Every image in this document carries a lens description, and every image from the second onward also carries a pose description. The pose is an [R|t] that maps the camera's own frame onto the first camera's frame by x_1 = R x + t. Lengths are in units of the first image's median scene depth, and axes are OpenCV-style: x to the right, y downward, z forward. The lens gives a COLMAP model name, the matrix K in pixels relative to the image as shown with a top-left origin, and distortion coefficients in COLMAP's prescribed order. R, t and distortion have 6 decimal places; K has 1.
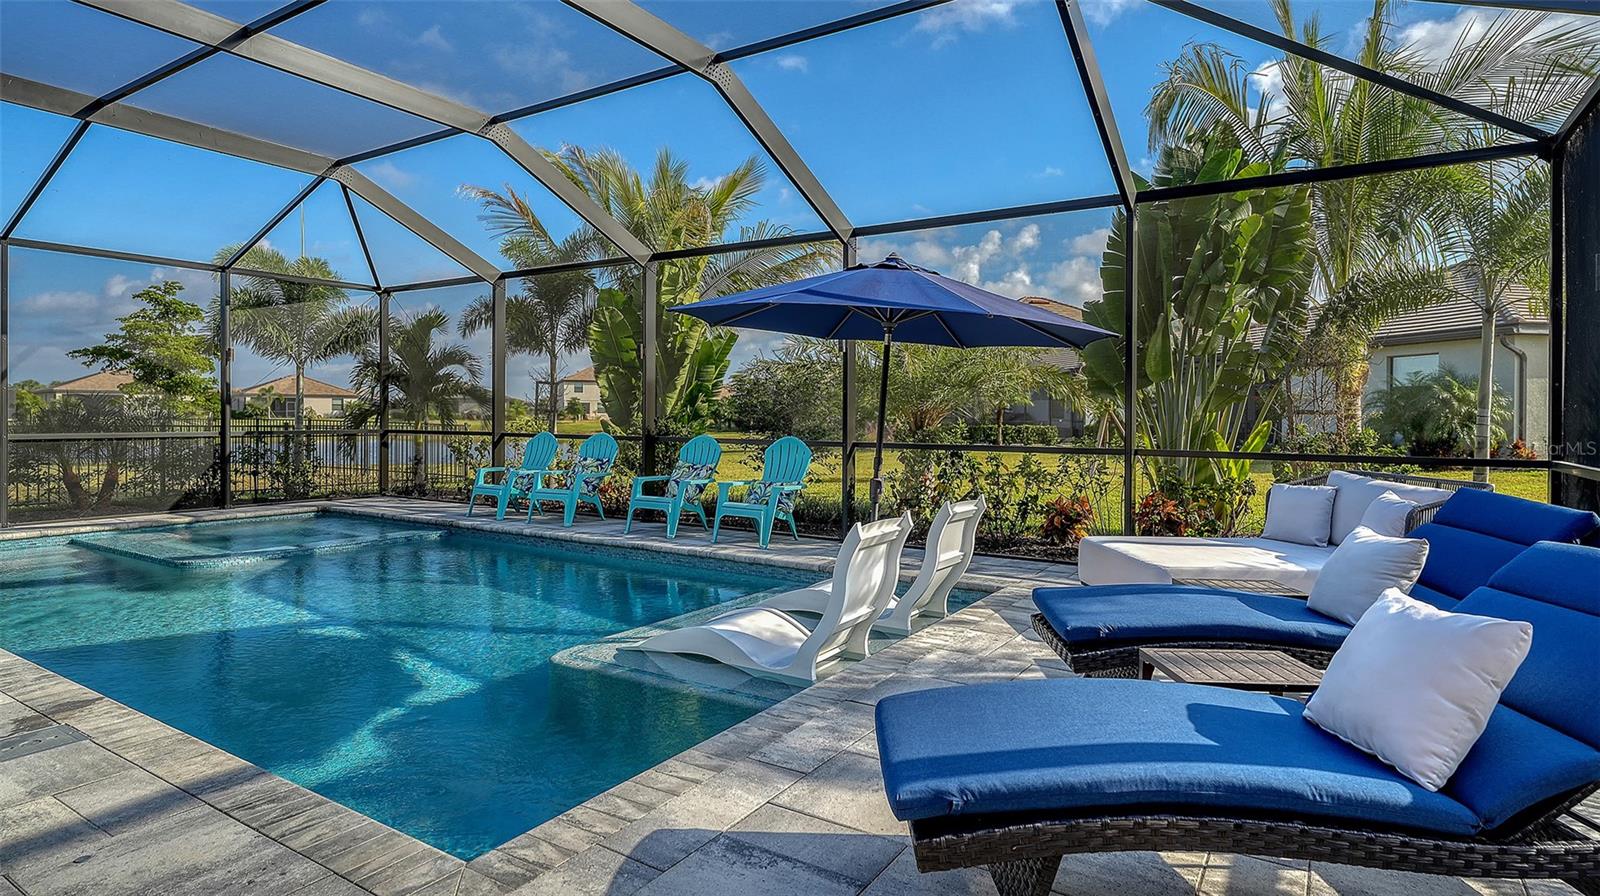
lens RADIAL K [[873.6, 0, 862.1], [0, 873.6, 441.2], [0, 0, 1]] dist [-0.008217, -0.000634]
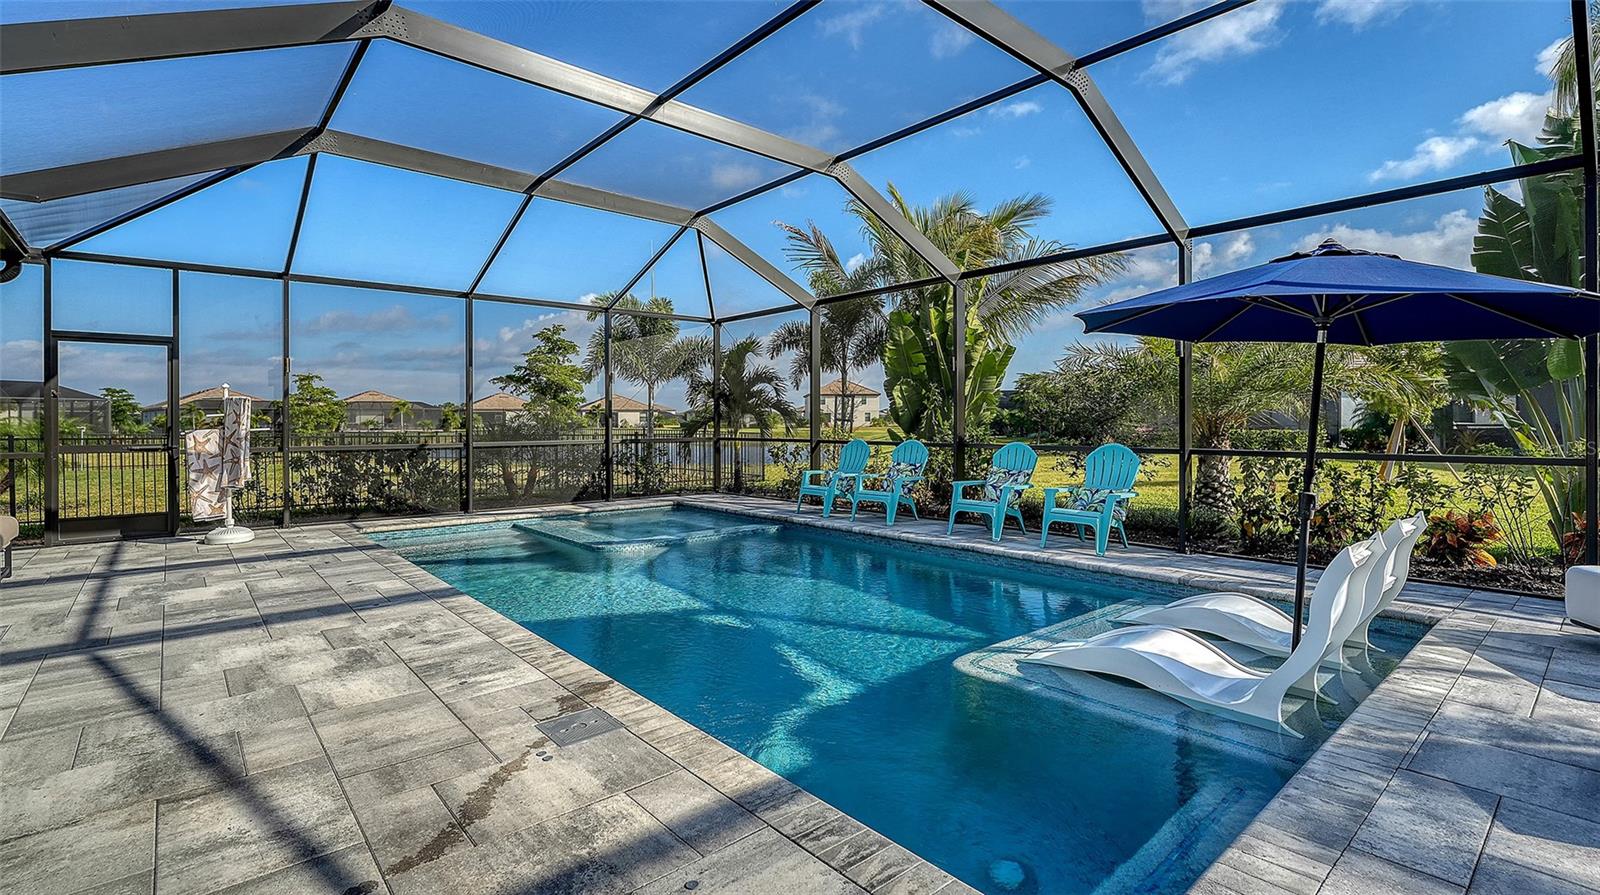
lens RADIAL K [[752.7, 0, 800.0], [0, 752.7, 447.5], [0, 0, 1]] dist [0.000486, -0.012121]
pose [[0.948945, 0.000199, -0.315441, -0.133688], [0.001150, 0.999991, 0.004091, -0.004164], [0.315439, -0.004244, 0.948936, 0.060255]]
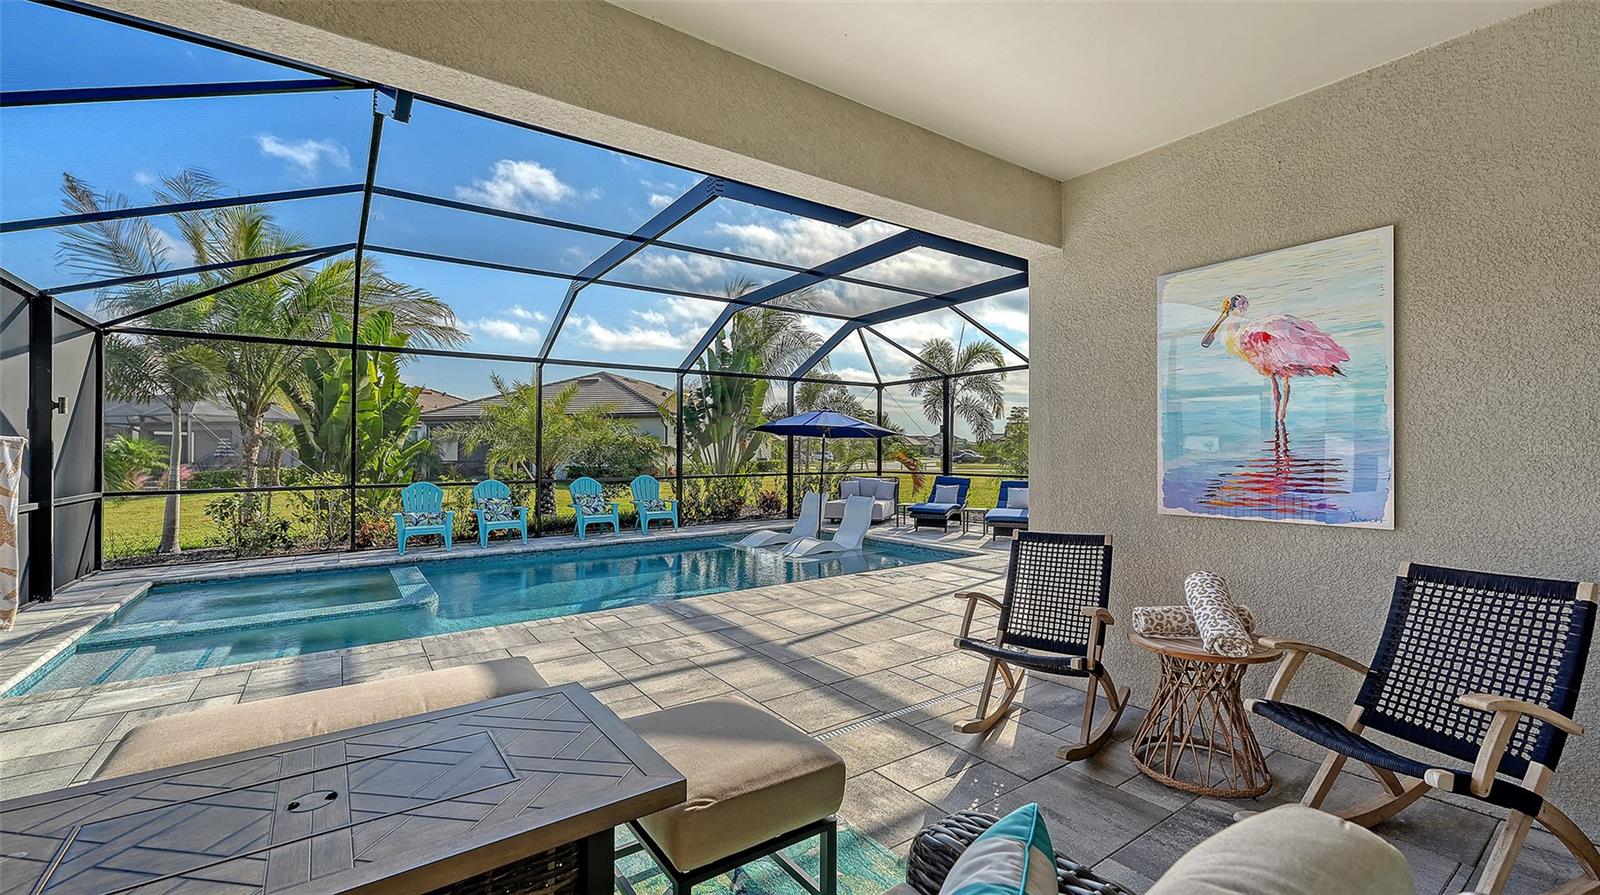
lens RADIAL K [[657.9, 0, 800.0], [0, 657.9, 447.5], [0, 0, 1]] dist [0.020515, -0.000013]
pose [[0.377814, -0.002605, 0.925878, -1.088525], [0.035078, 0.999318, -0.011502, -0.032100], [-0.925217, 0.036823, 0.377648, 0.135982]]
